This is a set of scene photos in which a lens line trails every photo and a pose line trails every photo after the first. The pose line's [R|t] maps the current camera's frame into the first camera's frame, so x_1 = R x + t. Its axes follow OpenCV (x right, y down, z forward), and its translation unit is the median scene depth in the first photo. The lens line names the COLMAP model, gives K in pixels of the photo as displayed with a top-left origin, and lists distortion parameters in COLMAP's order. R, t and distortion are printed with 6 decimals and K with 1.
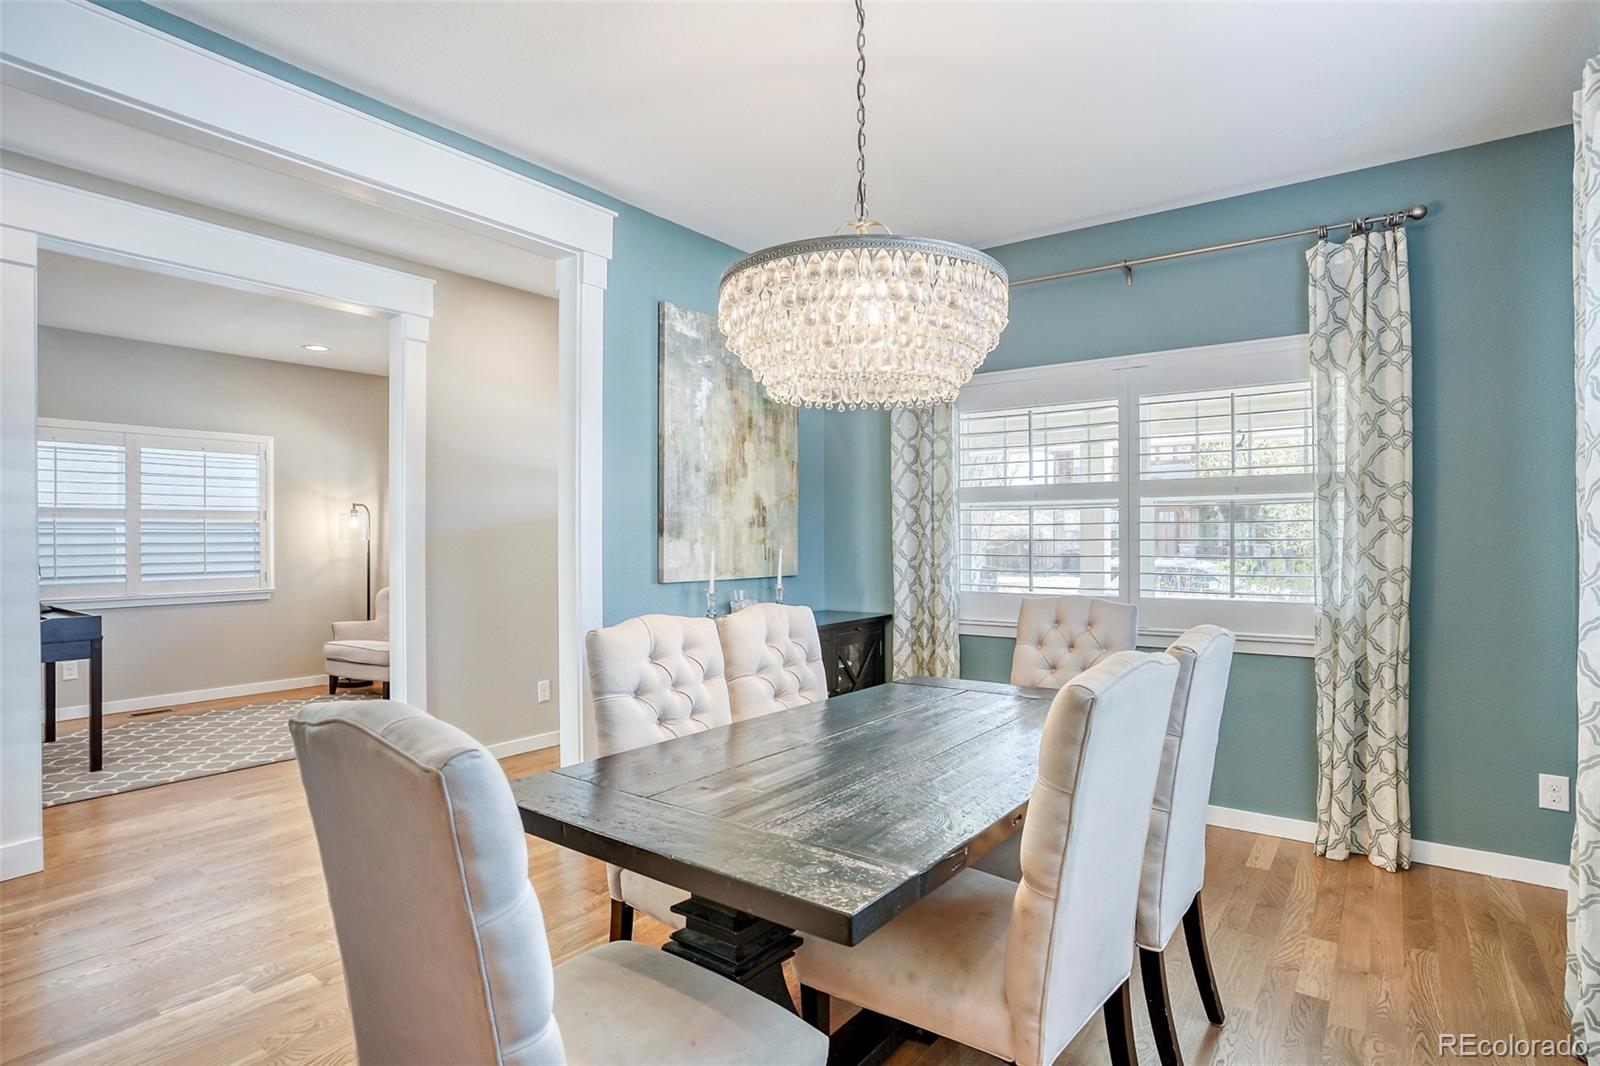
lens RADIAL K [[844.7, 0, 796.6], [0, 844.7, 538.8], [0, 0, 1]] dist [-0.058564, 0.036159]
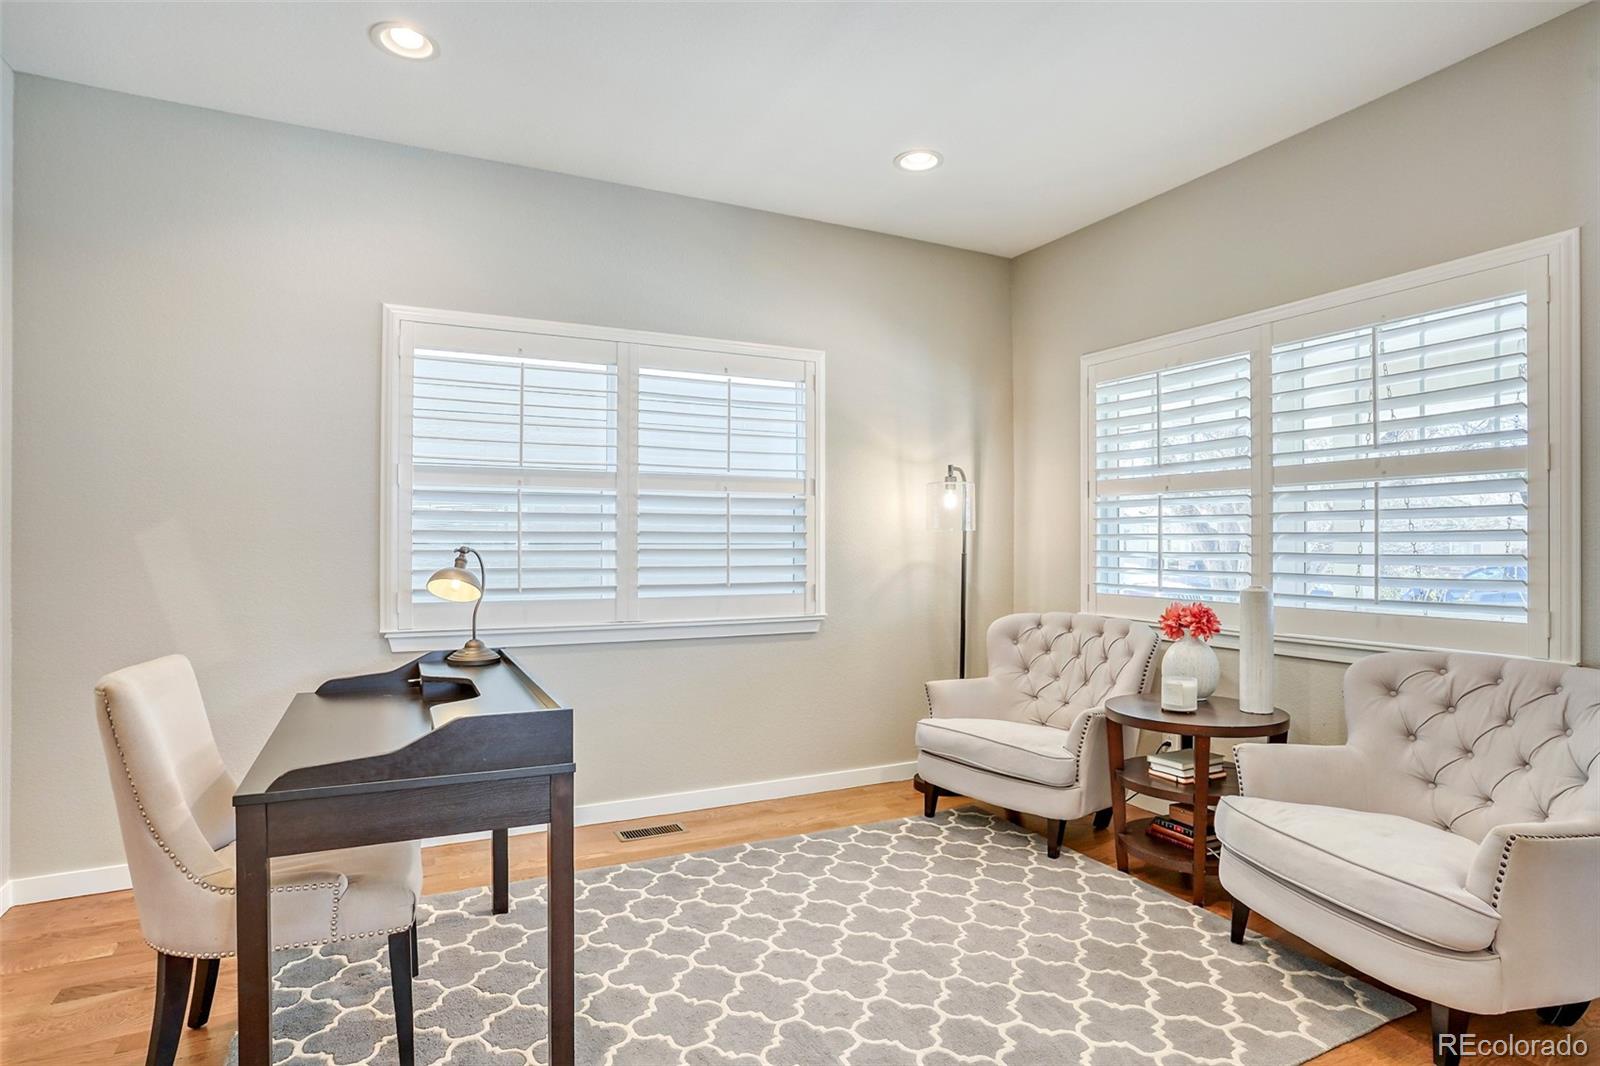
lens RADIAL K [[844.7, 0, 796.6], [0, 844.7, 538.8], [0, 0, 1]] dist [-0.058564, 0.036159]
pose [[0.895693, 0.004759, -0.444648, -0.646628], [-0.007762, 0.999958, -0.004932, 0.018265], [0.444606, 0.007869, 0.895692, 0.780090]]
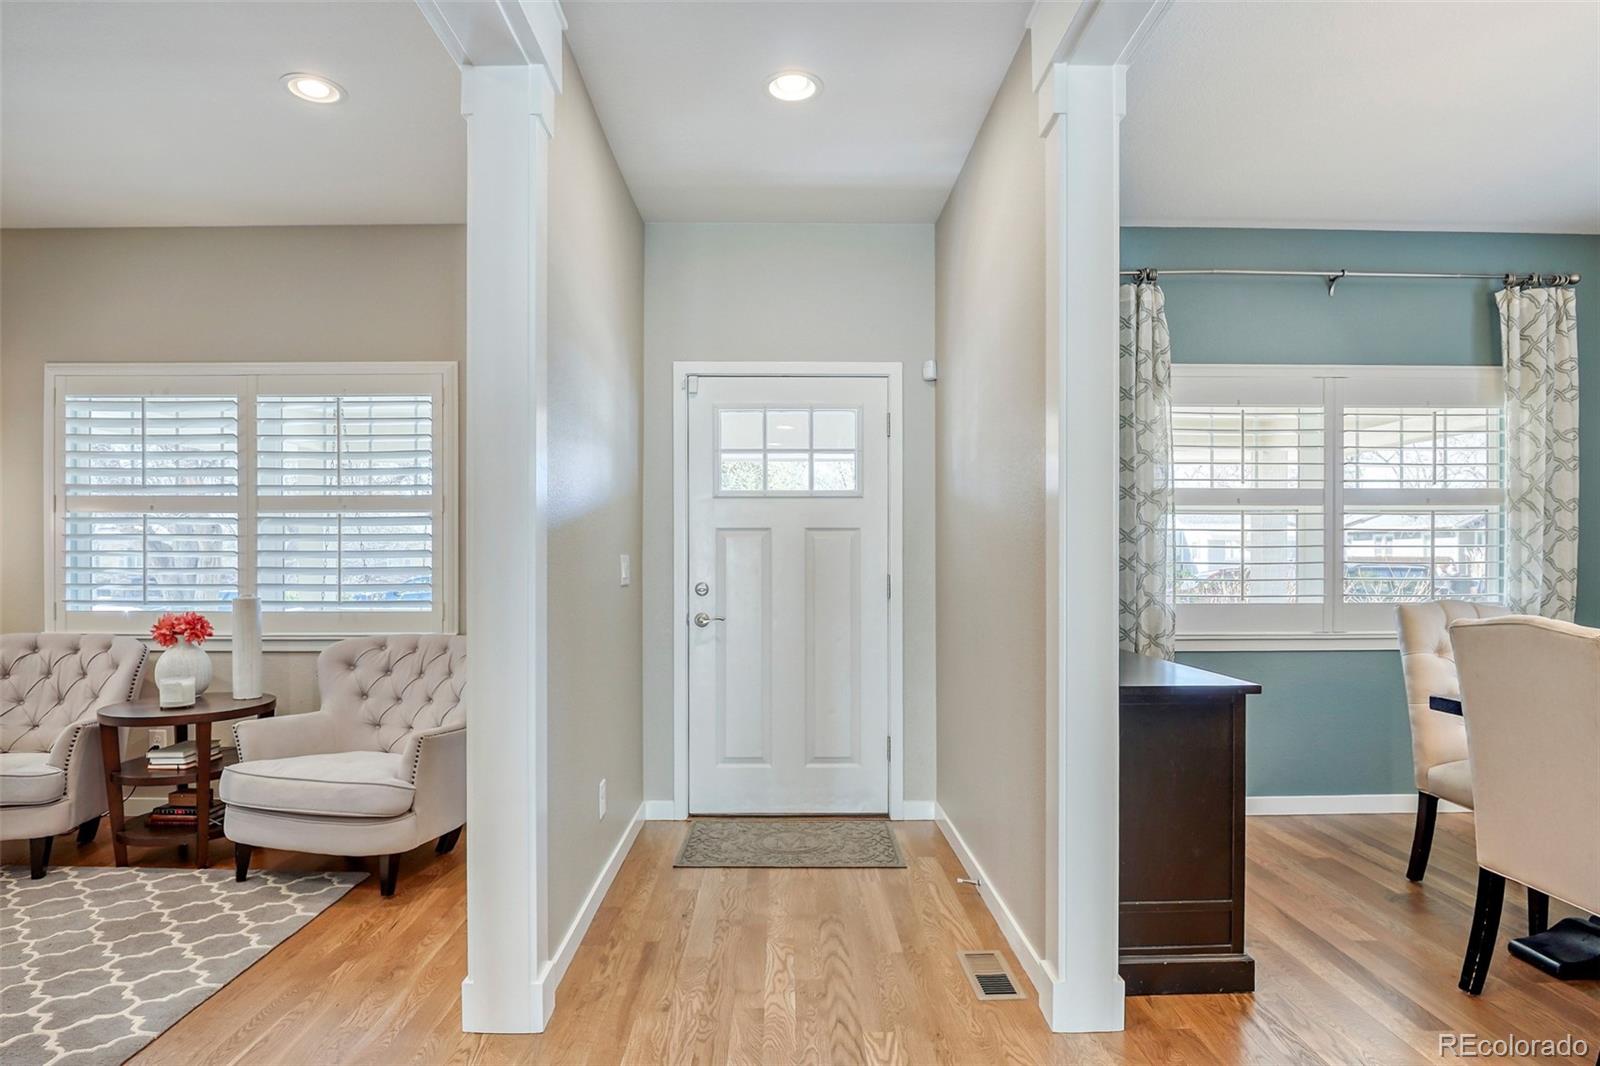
lens RADIAL K [[846.8, 0, 780.2], [0, 846.8, 564.1], [0, 0, 1]] dist [-0.019755, 0.000872]
pose [[0.793893, 0.005120, 0.608036, -0.702978], [0.000200, 0.999962, -0.008681, 0.028778], [-0.608058, 0.007014, 0.793862, 0.560666]]
